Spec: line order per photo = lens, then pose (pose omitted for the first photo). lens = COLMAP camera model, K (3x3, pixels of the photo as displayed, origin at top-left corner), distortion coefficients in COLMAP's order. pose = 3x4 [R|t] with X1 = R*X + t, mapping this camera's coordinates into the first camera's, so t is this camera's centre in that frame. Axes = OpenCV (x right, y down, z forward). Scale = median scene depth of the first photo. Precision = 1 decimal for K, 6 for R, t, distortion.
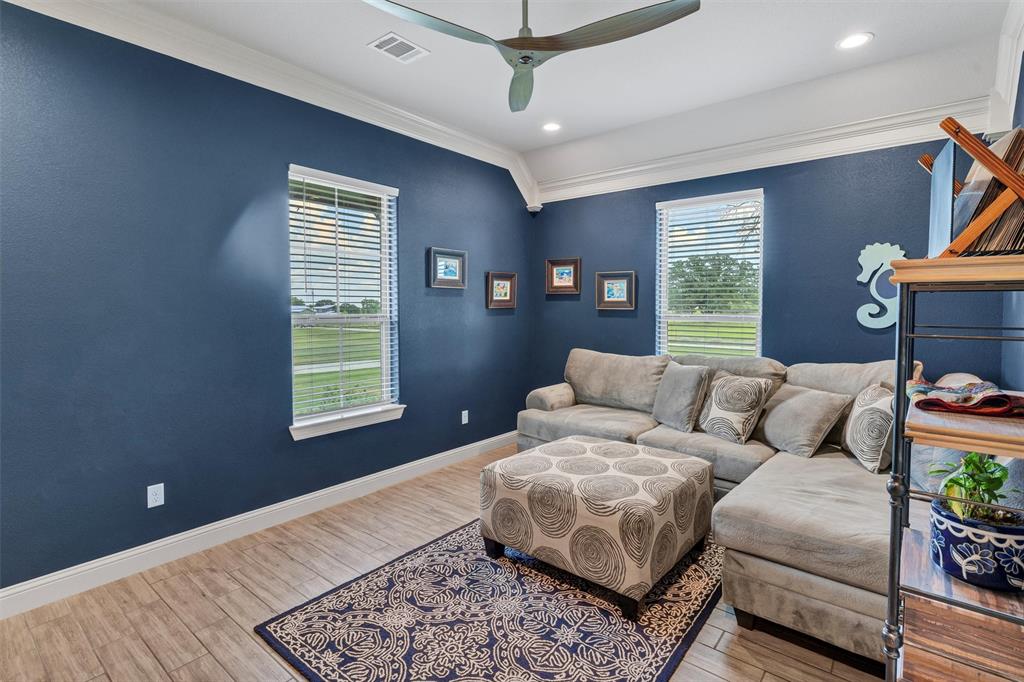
lens RADIAL K [[491.5, 0, 511.4], [0, 491.5, 322.7], [0, 0, 1]] dist [-0.000764, -0.000358]
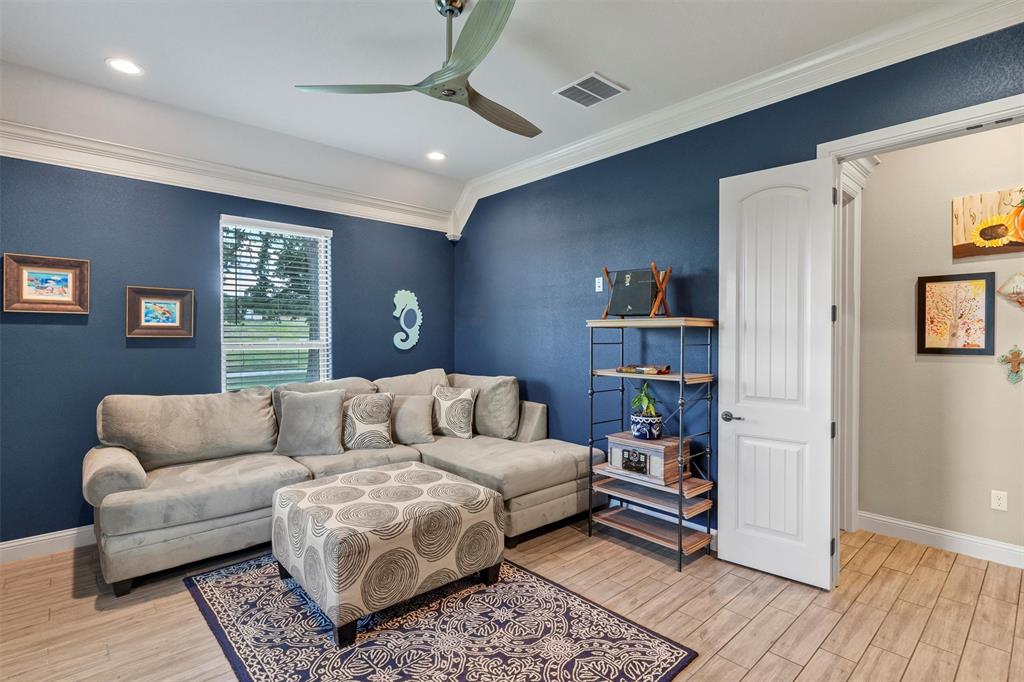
lens RADIAL K [[493.5, 0, 512.0], [0, 493.5, 341.0], [0, 0, 1]] dist [-0.003146, -0.000875]
pose [[0.143116, -0.011920, 0.989634, -0.787973], [0.031143, 0.999487, 0.007535, -0.017515], [-0.989216, 0.029742, 0.143413, 0.600273]]
